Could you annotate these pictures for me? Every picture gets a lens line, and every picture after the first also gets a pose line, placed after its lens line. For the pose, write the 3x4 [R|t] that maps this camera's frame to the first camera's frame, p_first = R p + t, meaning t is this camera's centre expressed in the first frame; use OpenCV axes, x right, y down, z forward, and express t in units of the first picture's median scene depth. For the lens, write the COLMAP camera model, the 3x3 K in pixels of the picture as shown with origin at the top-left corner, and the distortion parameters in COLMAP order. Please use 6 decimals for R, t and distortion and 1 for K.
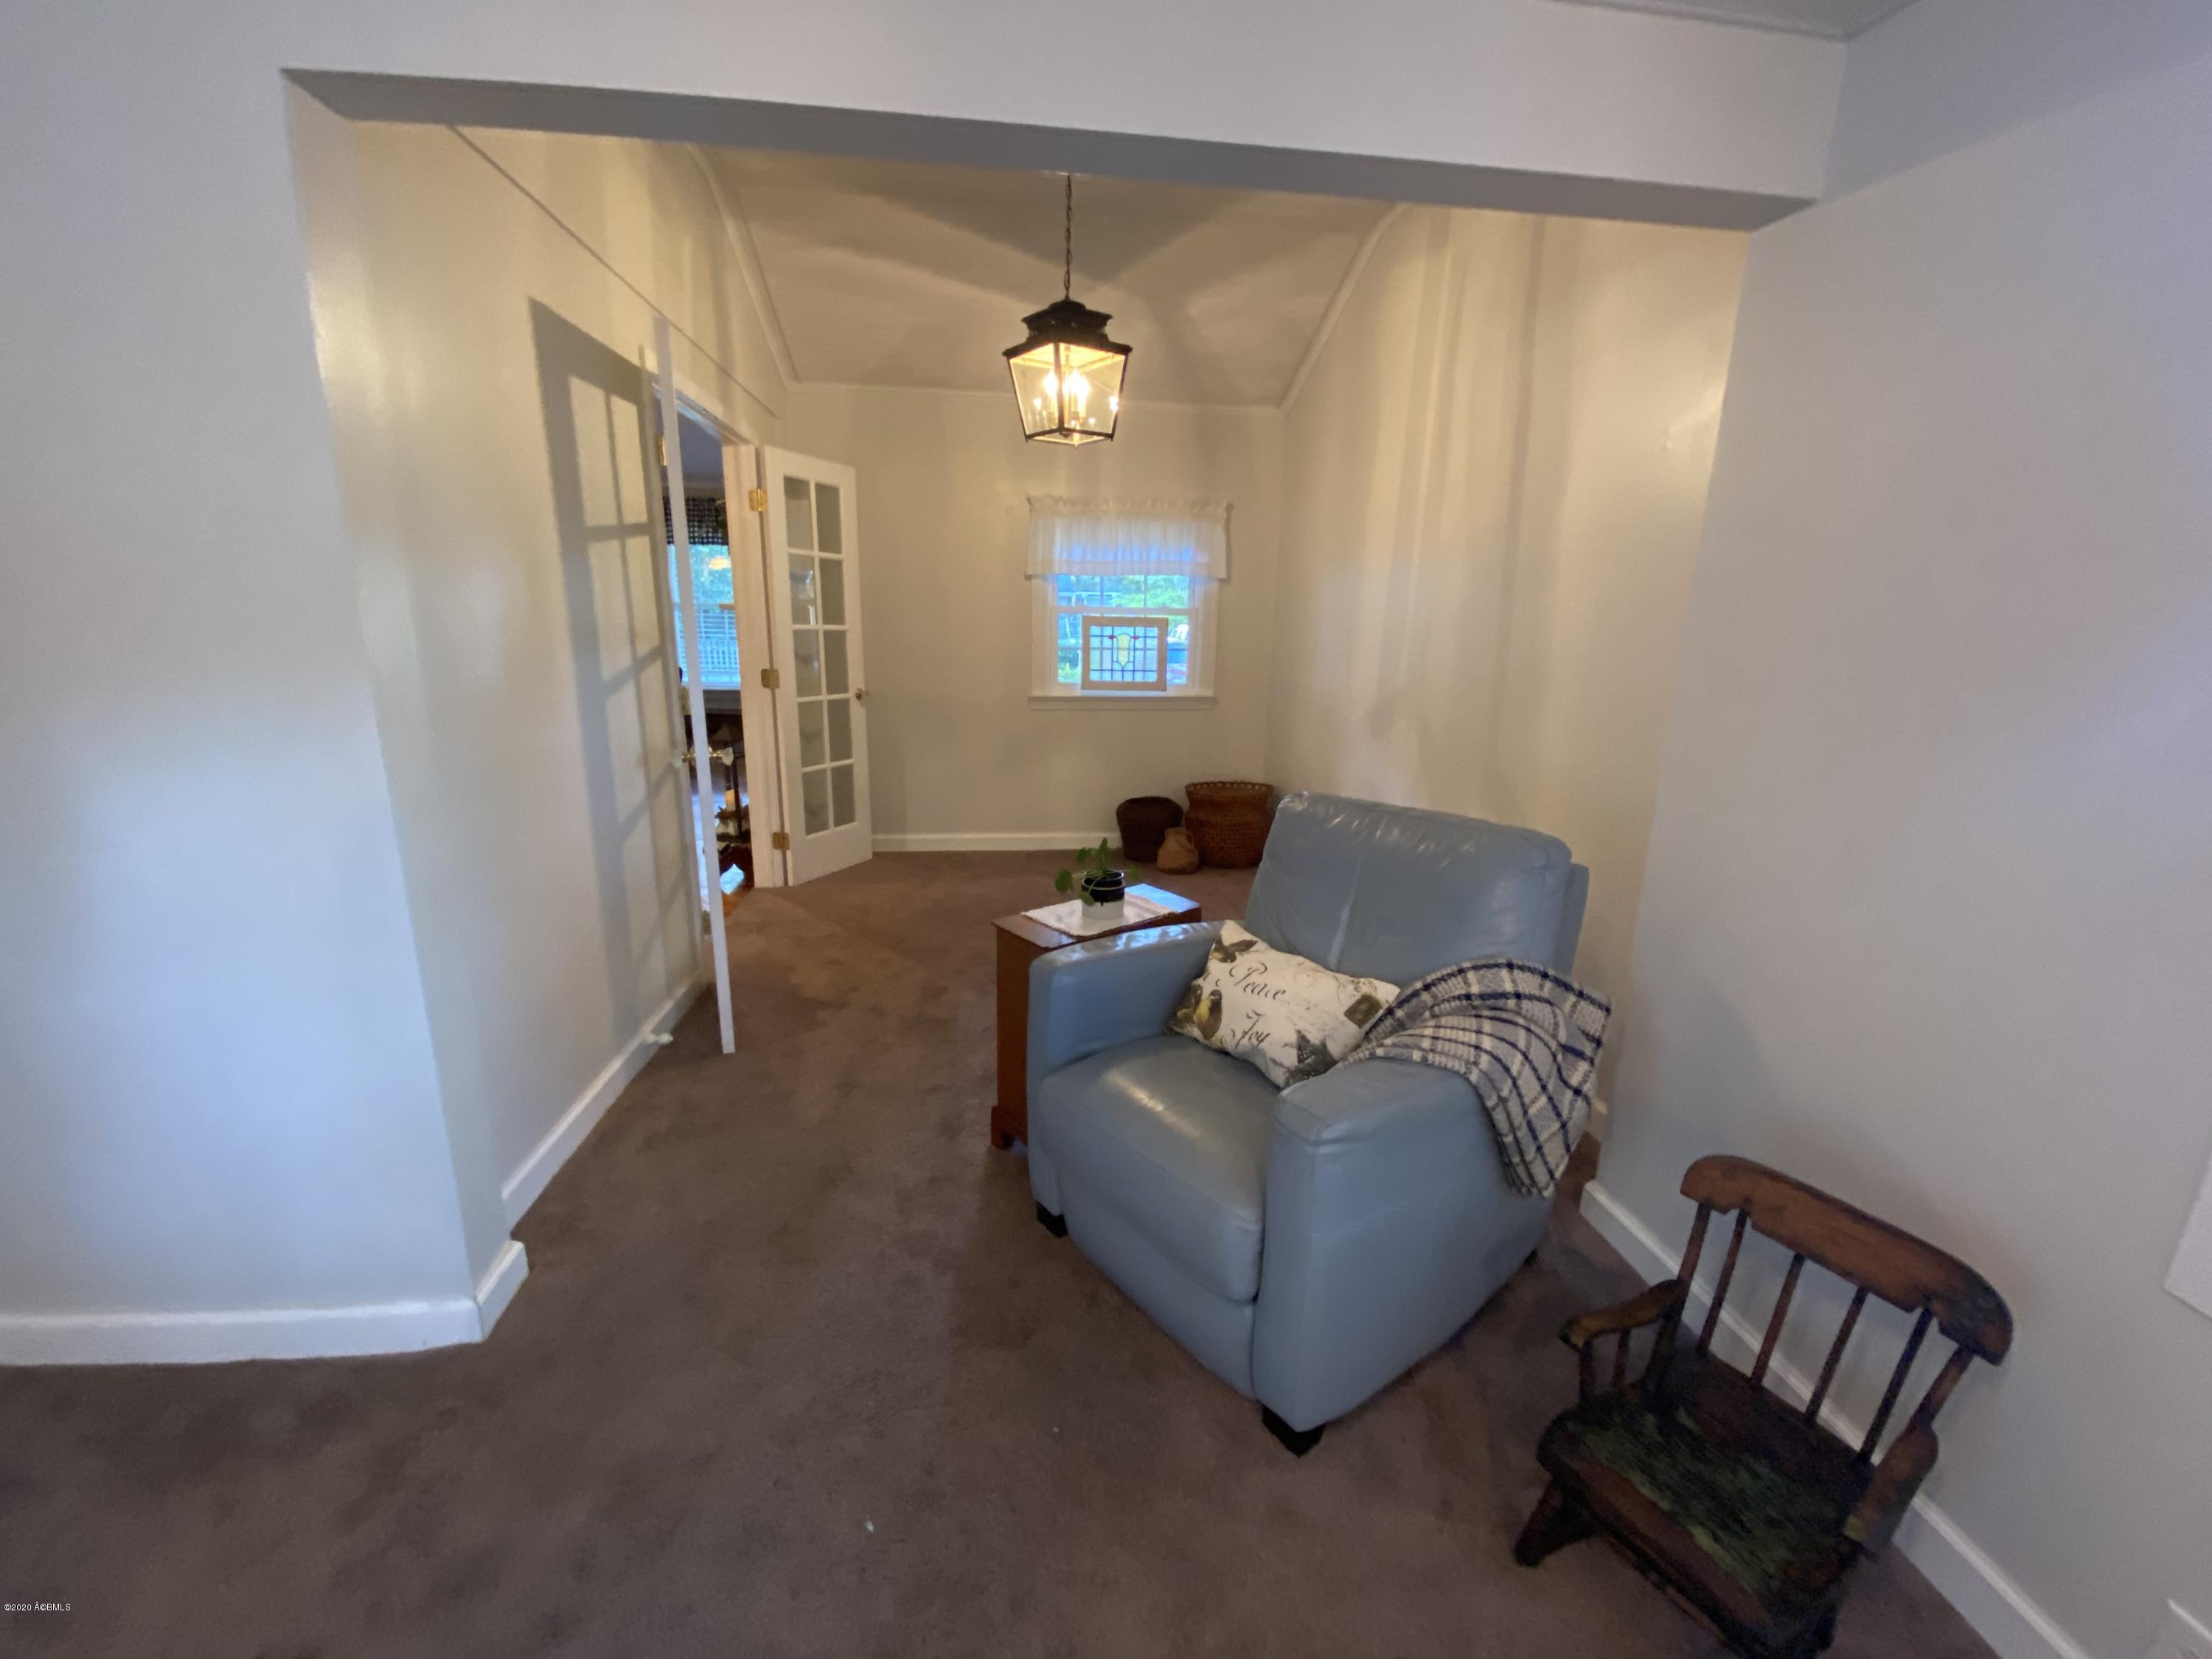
lens RADIAL K [[888.1, 0, 1113.2], [0, 888.1, 831.0], [0, 0, 1]] dist [0.025454, -0.022881]
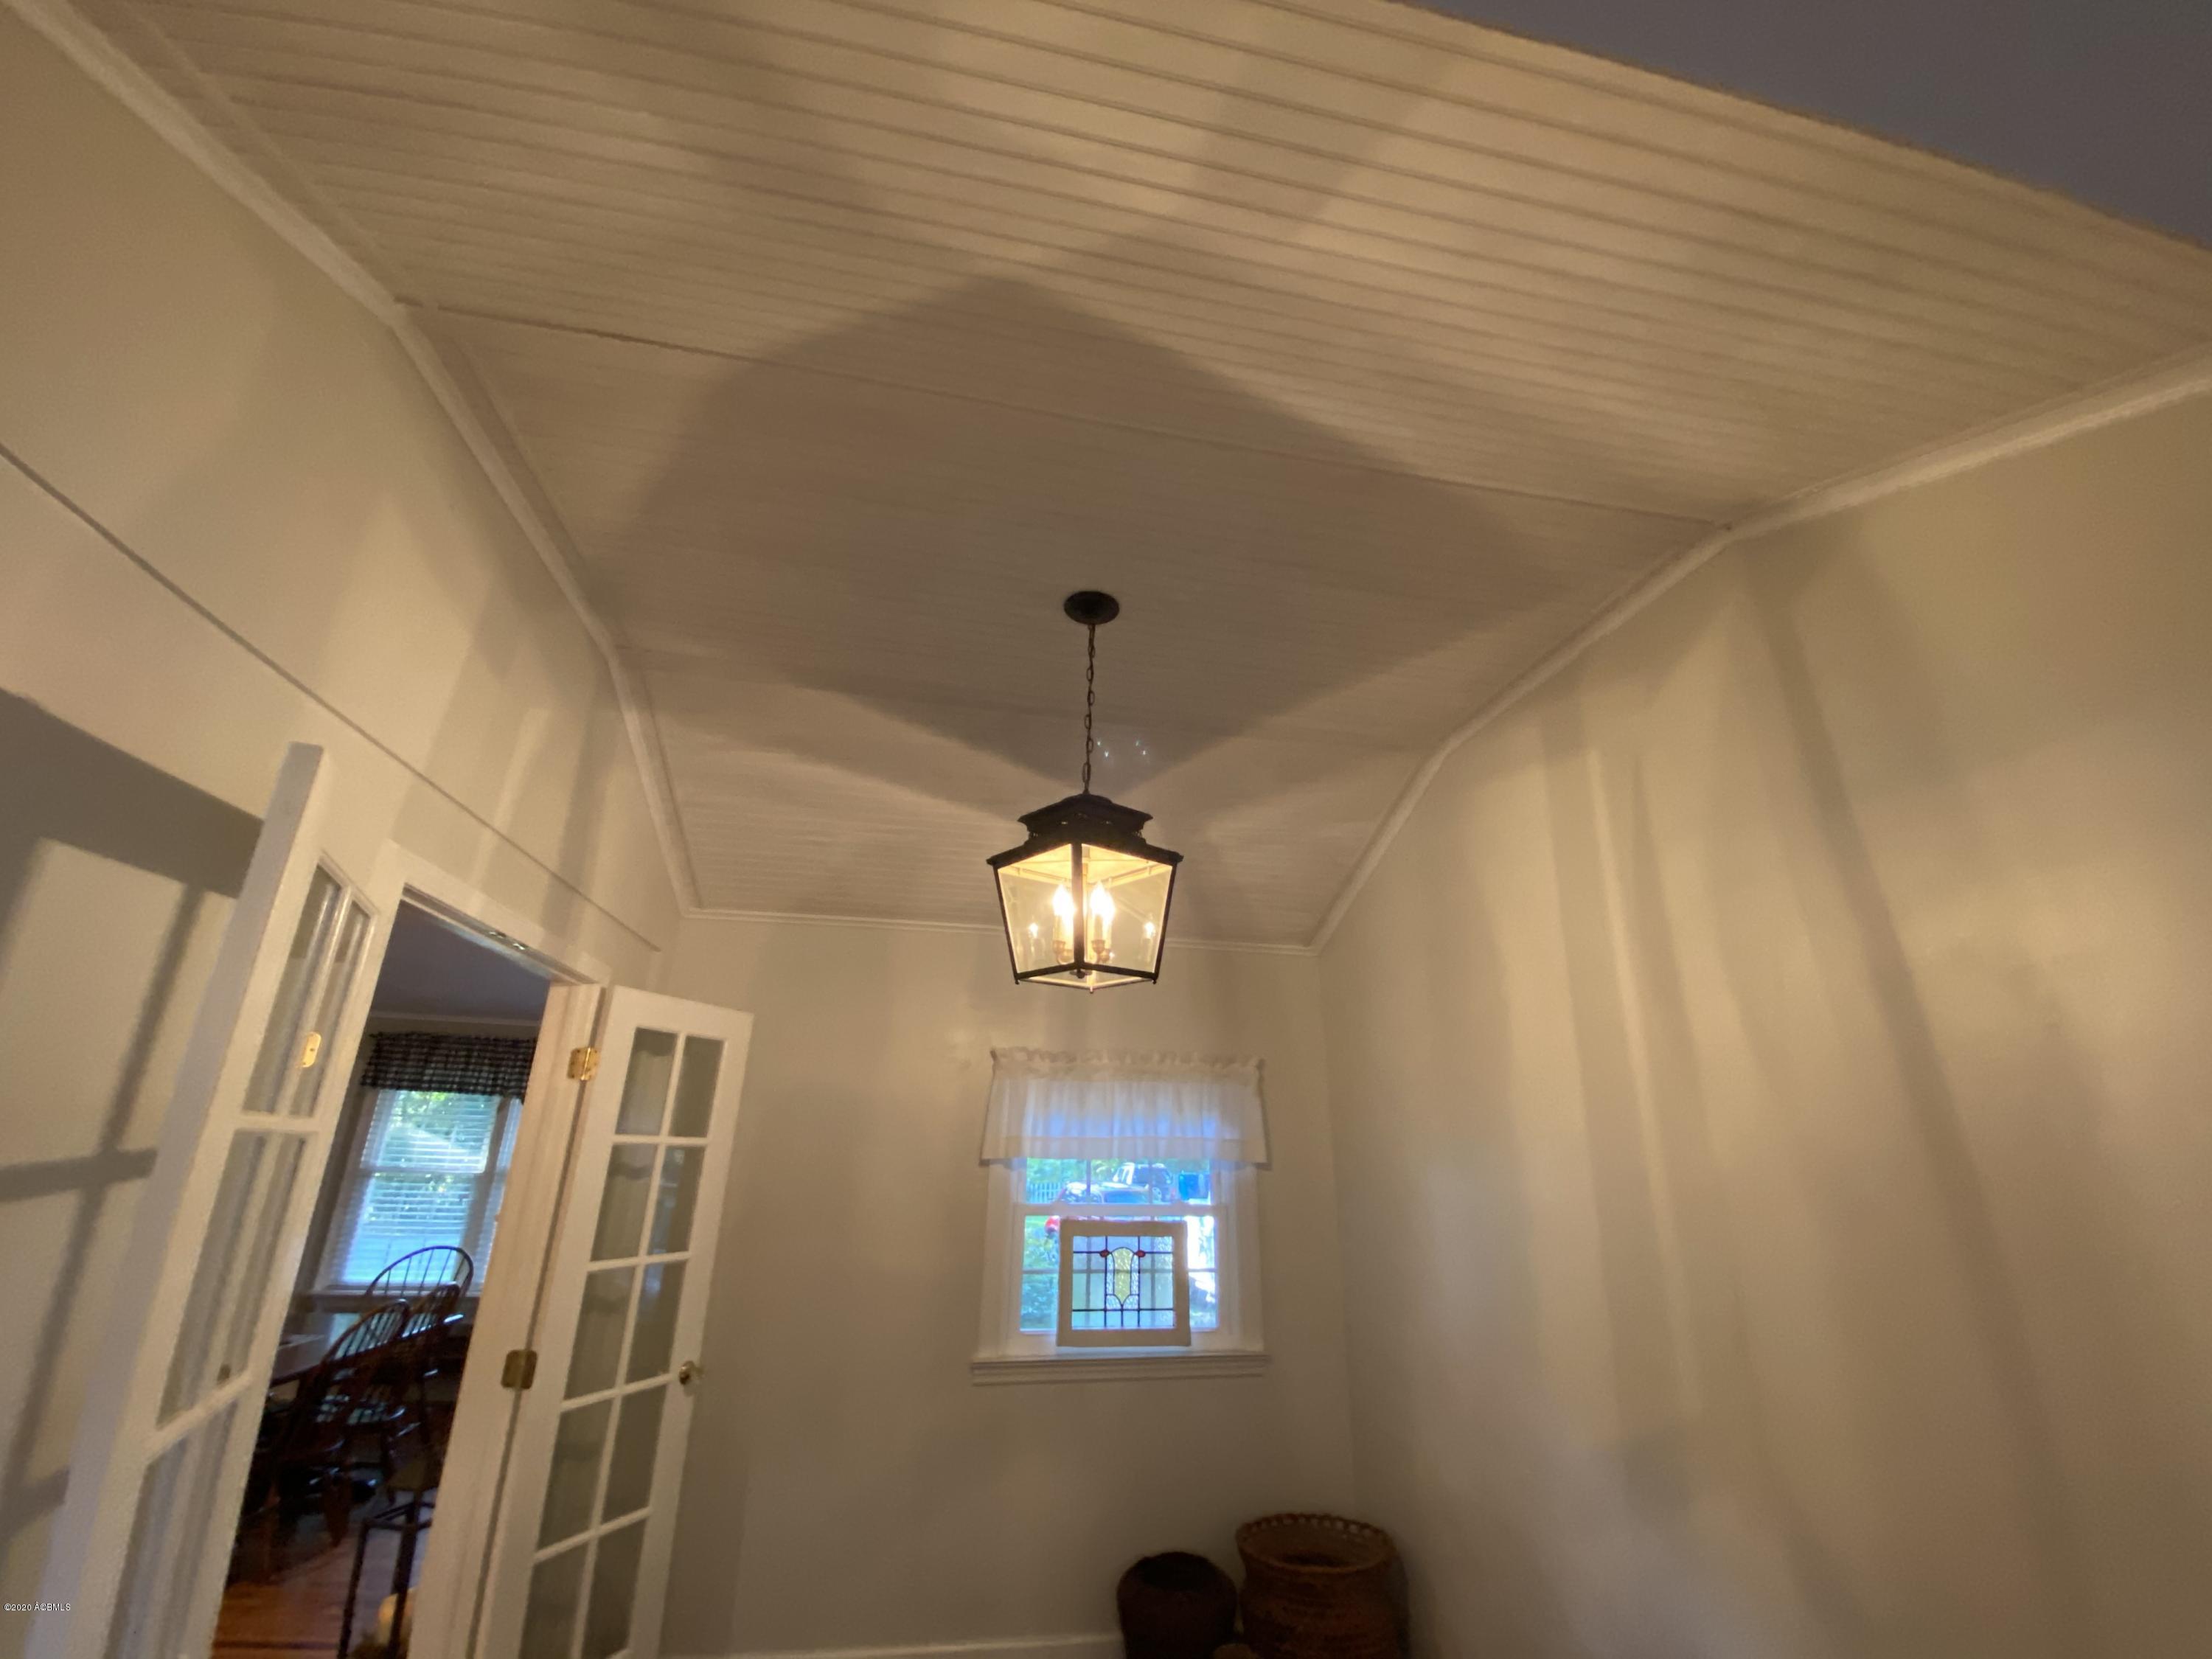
lens RADIAL K [[888.1, 0, 1113.2], [0, 888.1, 831.0], [0, 0, 1]] dist [0.025454, -0.022881]
pose [[0.997340, 0.020694, 0.069885, -0.053652], [0.020740, 0.838625, -0.544314, -0.132816], [-0.069872, 0.544316, 0.835965, 0.297940]]
